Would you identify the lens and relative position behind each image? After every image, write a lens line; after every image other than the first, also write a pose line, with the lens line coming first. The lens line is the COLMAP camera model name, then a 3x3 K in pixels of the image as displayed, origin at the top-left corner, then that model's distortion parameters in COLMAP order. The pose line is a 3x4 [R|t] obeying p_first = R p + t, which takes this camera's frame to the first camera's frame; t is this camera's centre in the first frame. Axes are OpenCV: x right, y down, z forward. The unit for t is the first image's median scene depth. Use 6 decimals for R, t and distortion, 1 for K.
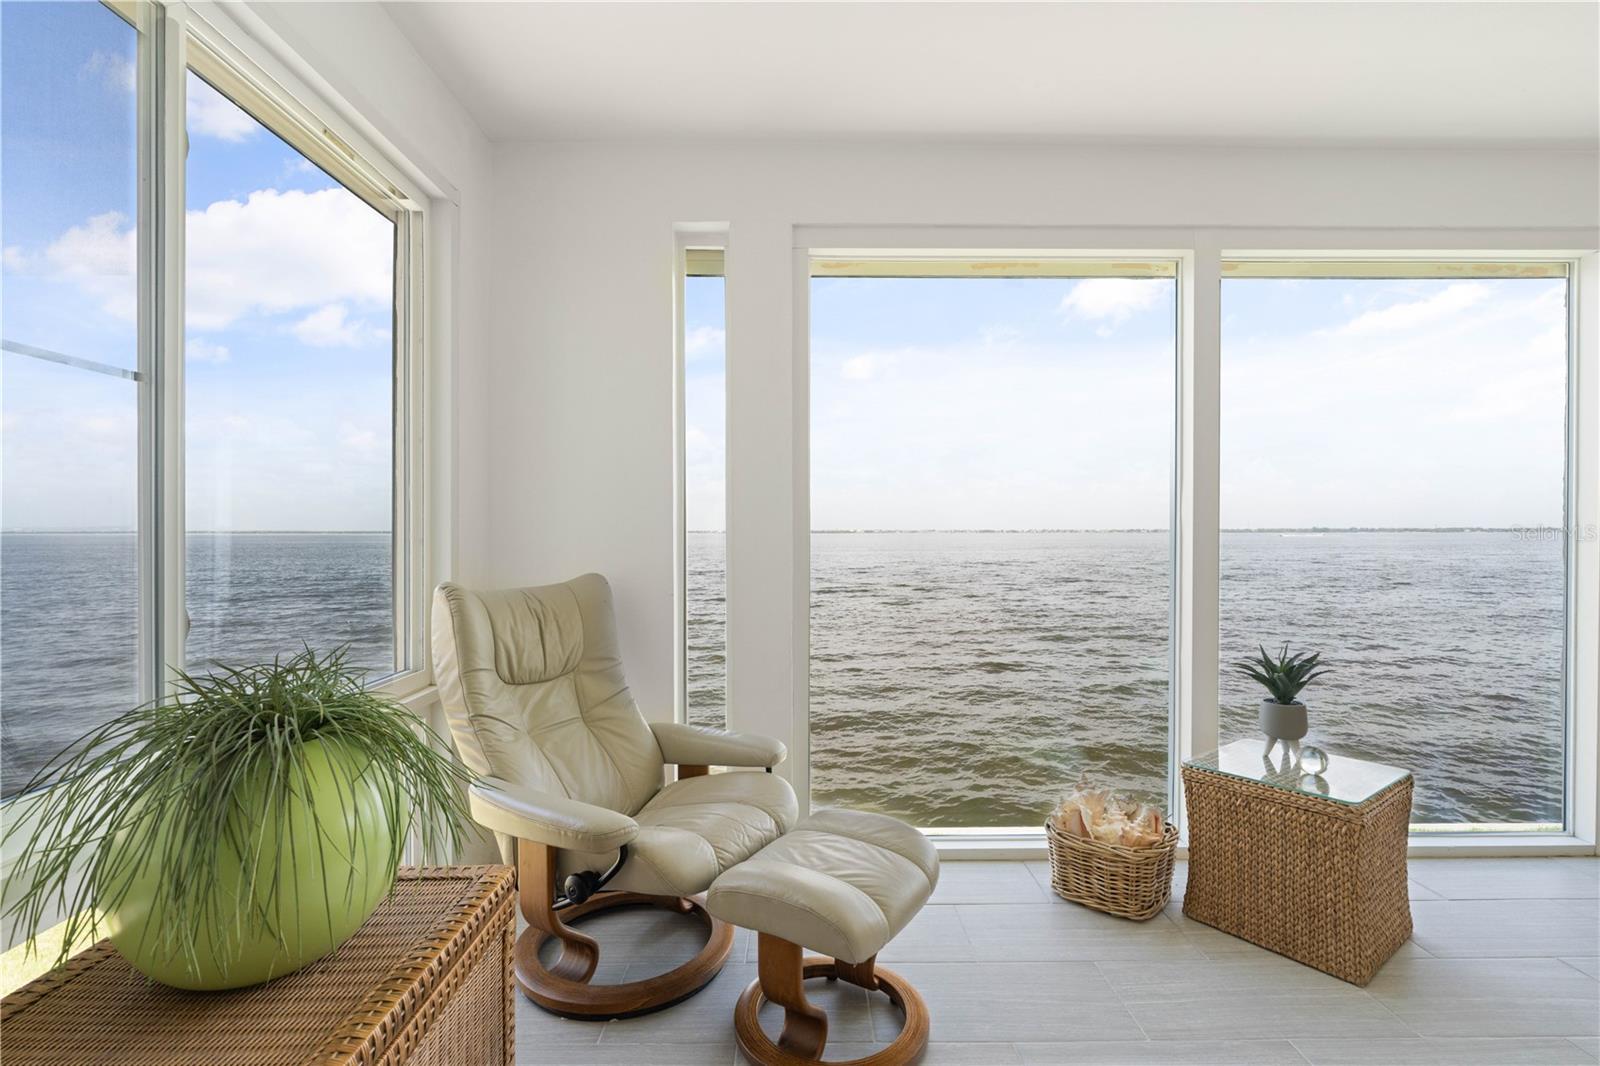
lens RADIAL K [[737.0, 0, 797.2], [0, 737.0, 537.7], [0, 0, 1]] dist [-0.004341, 0.003282]
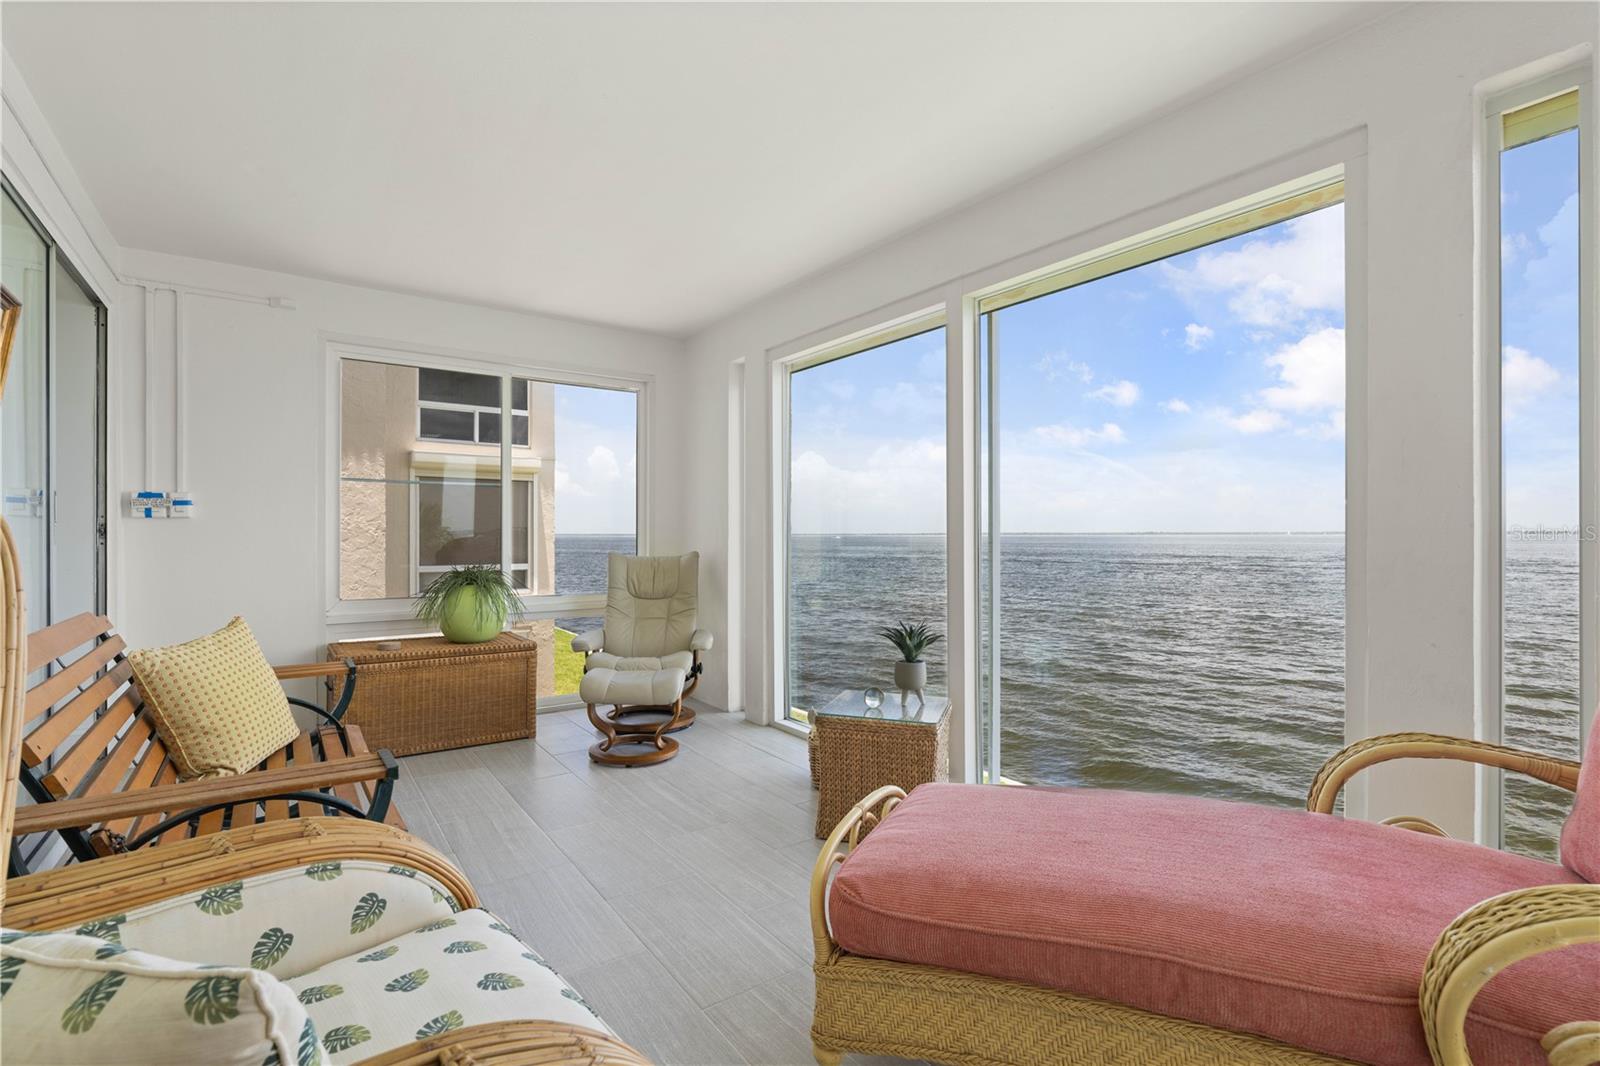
lens RADIAL K [[737.0, 0, 795.6], [0, 737.0, 520.0], [0, 0, 1]] dist [-0.004341, 0.003282]
pose [[0.560234, -0.003538, -0.828327, 1.647278], [0.013464, 0.999898, 0.004835, -0.042834], [0.828225, -0.013861, 0.560224, 0.107079]]
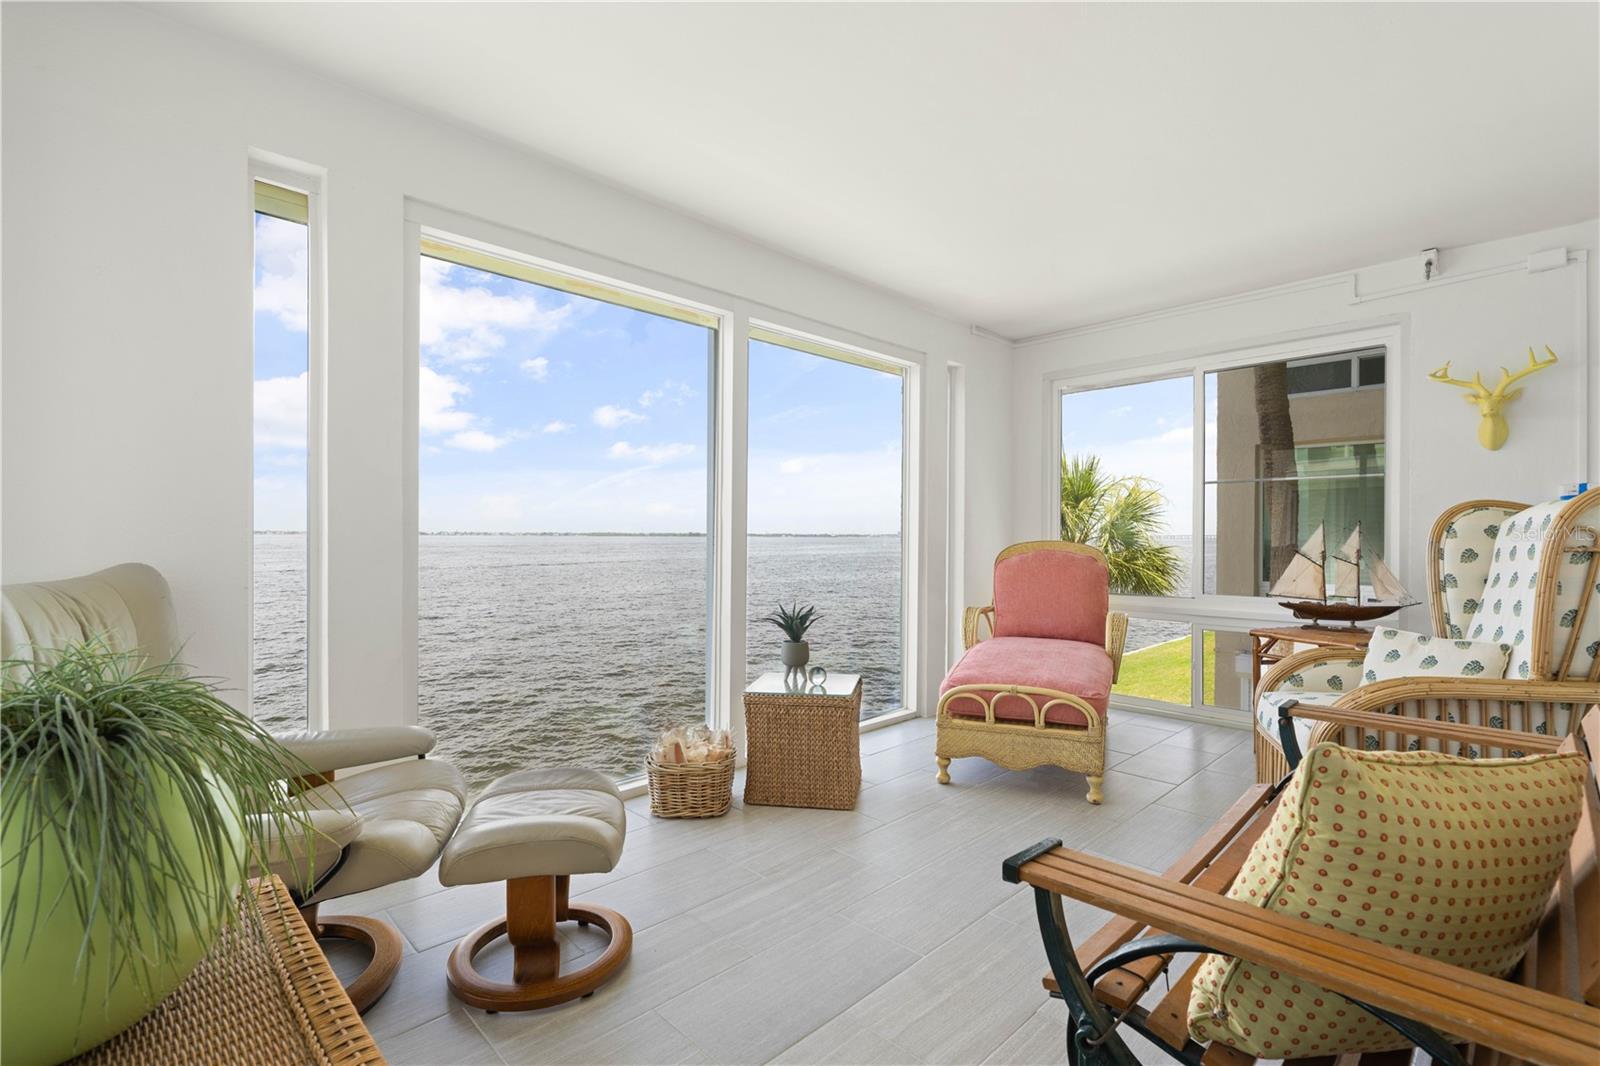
lens RADIAL K [[737.0, 0, 800.1], [0, 737.0, 539.9], [0, 0, 1]] dist [-0.004341, 0.003282]
pose [[0.719119, 0.003364, 0.694878, -0.339882], [-0.002341, 0.999994, -0.002419, 0.026557], [-0.694883, 0.000113, 0.719123, -0.049864]]
